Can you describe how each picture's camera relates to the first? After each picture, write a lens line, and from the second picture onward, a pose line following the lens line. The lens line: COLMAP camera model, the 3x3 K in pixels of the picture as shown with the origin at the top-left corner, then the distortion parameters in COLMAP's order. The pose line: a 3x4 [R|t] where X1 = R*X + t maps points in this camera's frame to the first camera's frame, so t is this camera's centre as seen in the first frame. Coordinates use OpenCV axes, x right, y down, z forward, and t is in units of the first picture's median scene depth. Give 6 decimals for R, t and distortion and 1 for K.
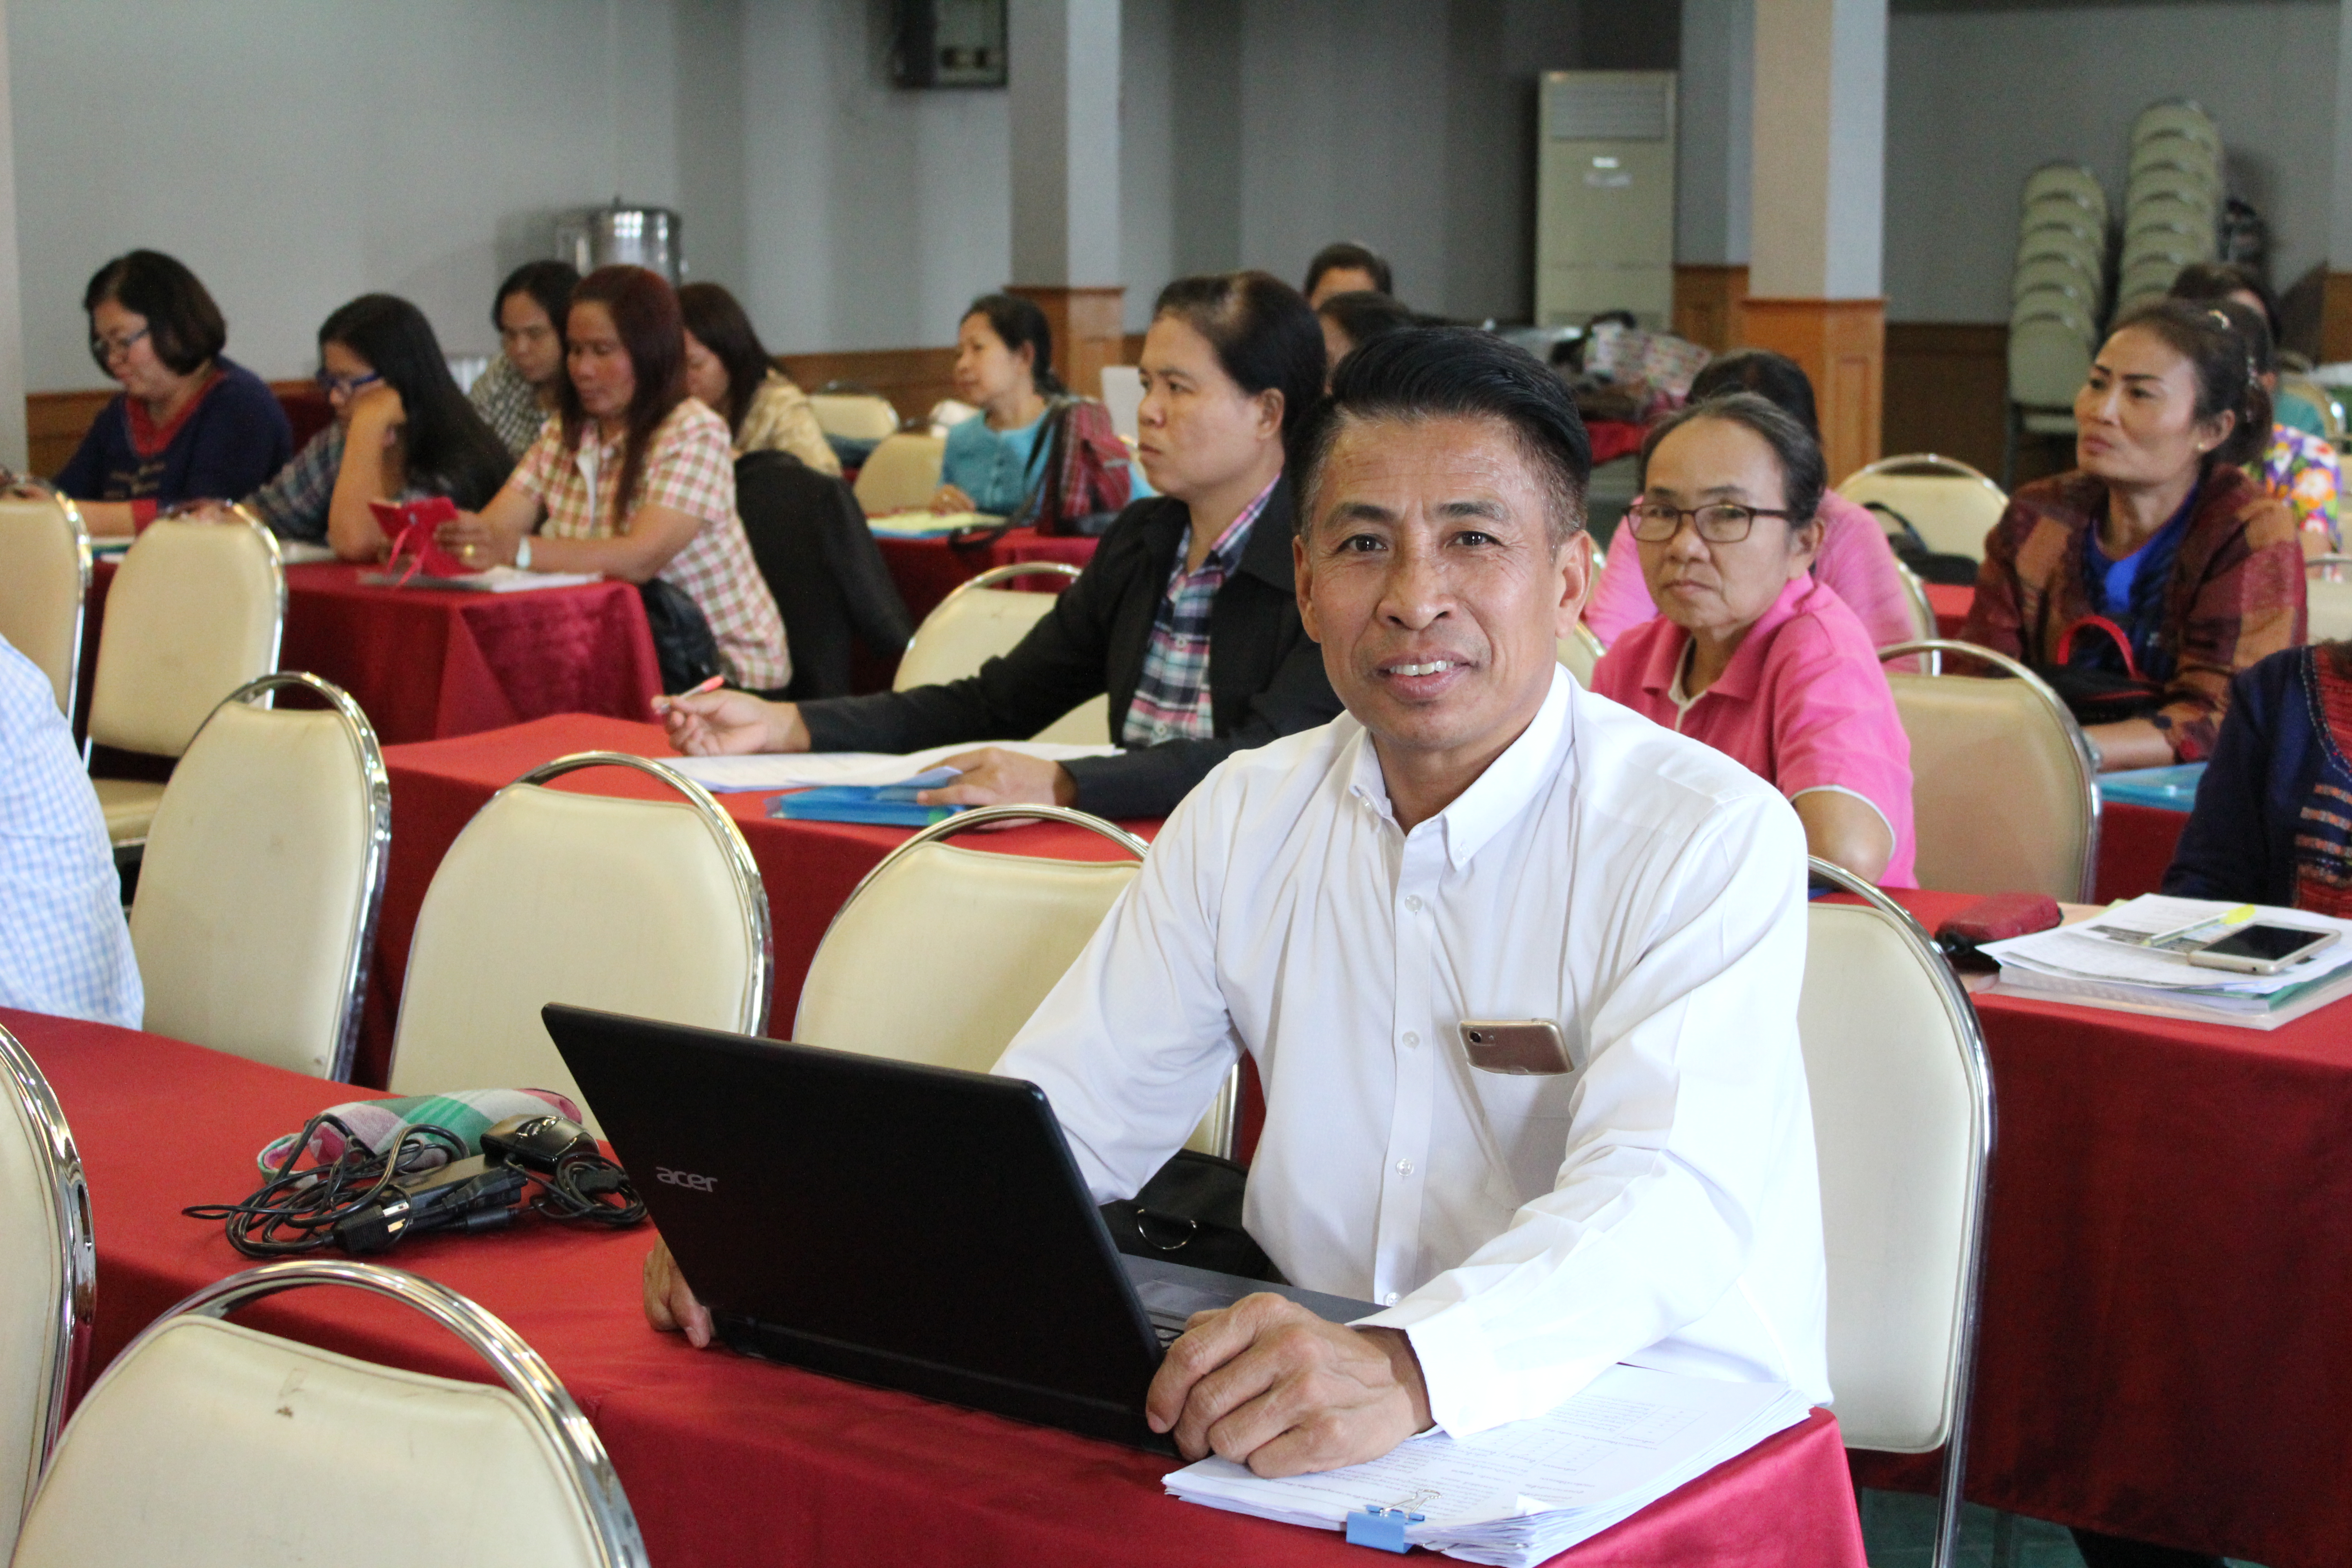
lens RADIAL K [[3709.5, 0, 1173.3], [0, 3709.5, 777.7], [0, 0, 1]] dist [-0.054364, 0.218633]
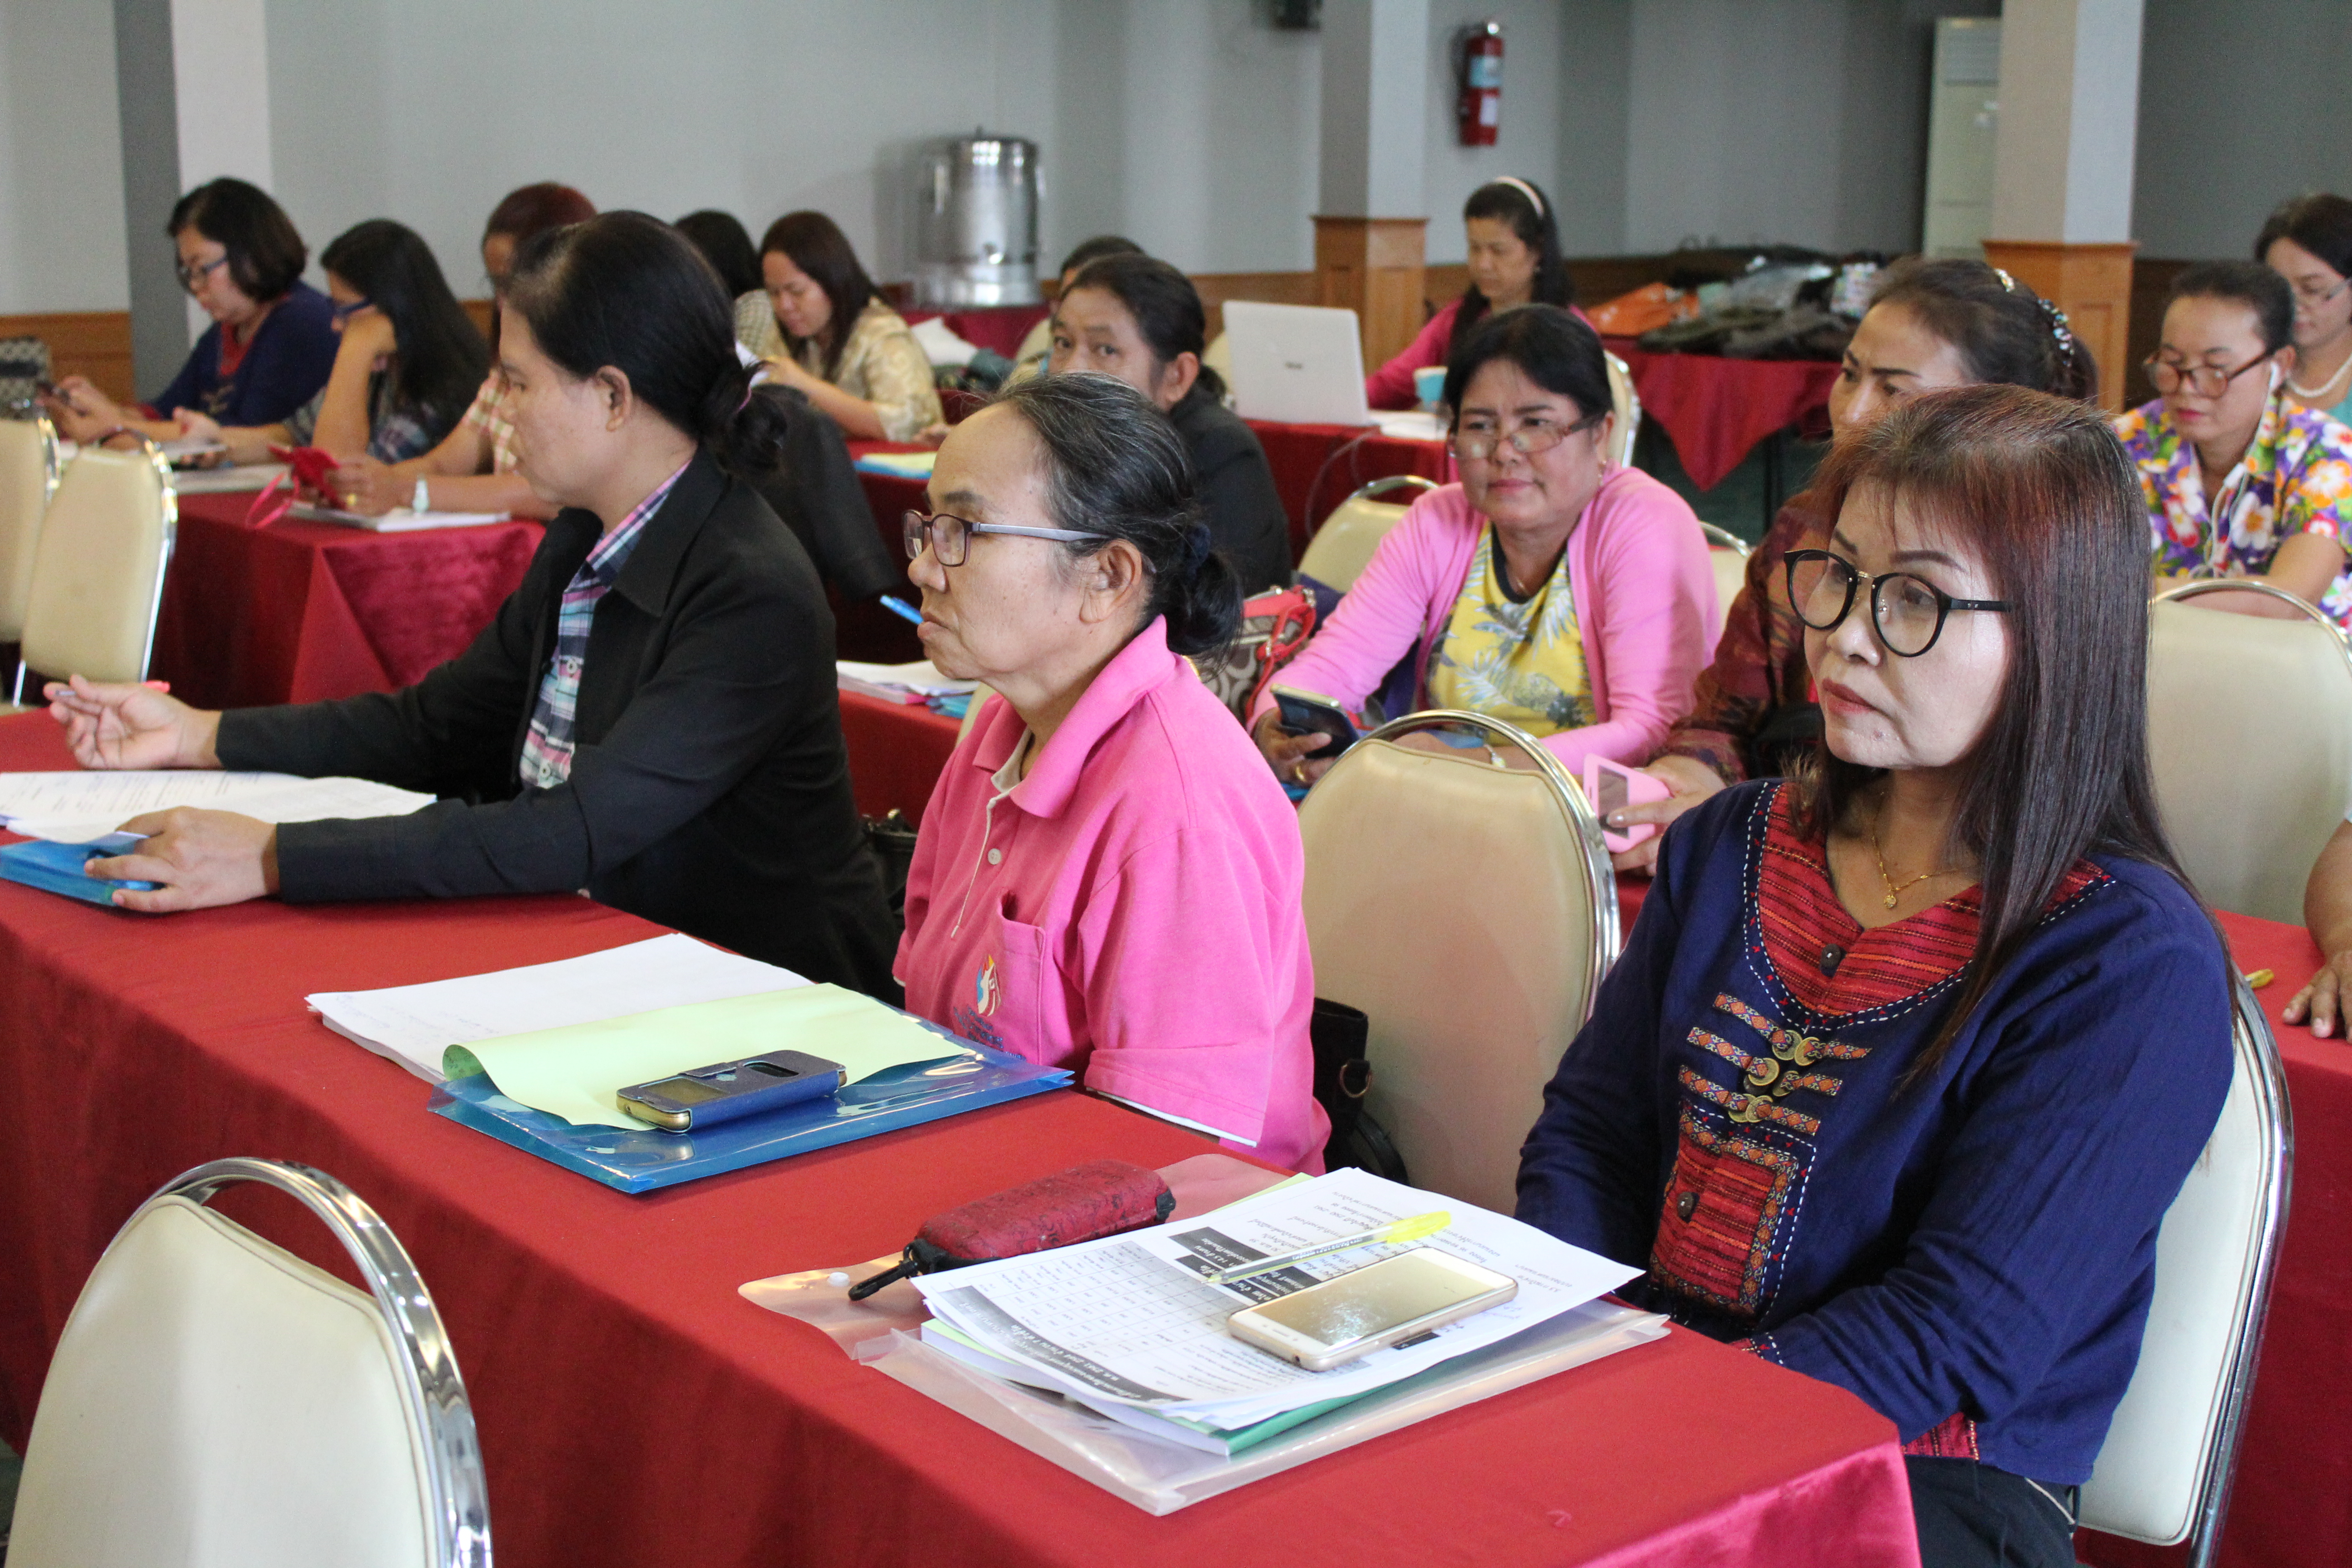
lens RADIAL K [[3010.3, 0, 1176.0], [0, 3010.3, 784.0], [0, 0, 1]] dist [-0.092096, 0.048166]
pose [[0.973932, 0.052288, -0.220730, 0.200286], [-0.039412, 0.997276, 0.062341, -0.040599], [0.223389, -0.052017, 0.973340, 0.265852]]
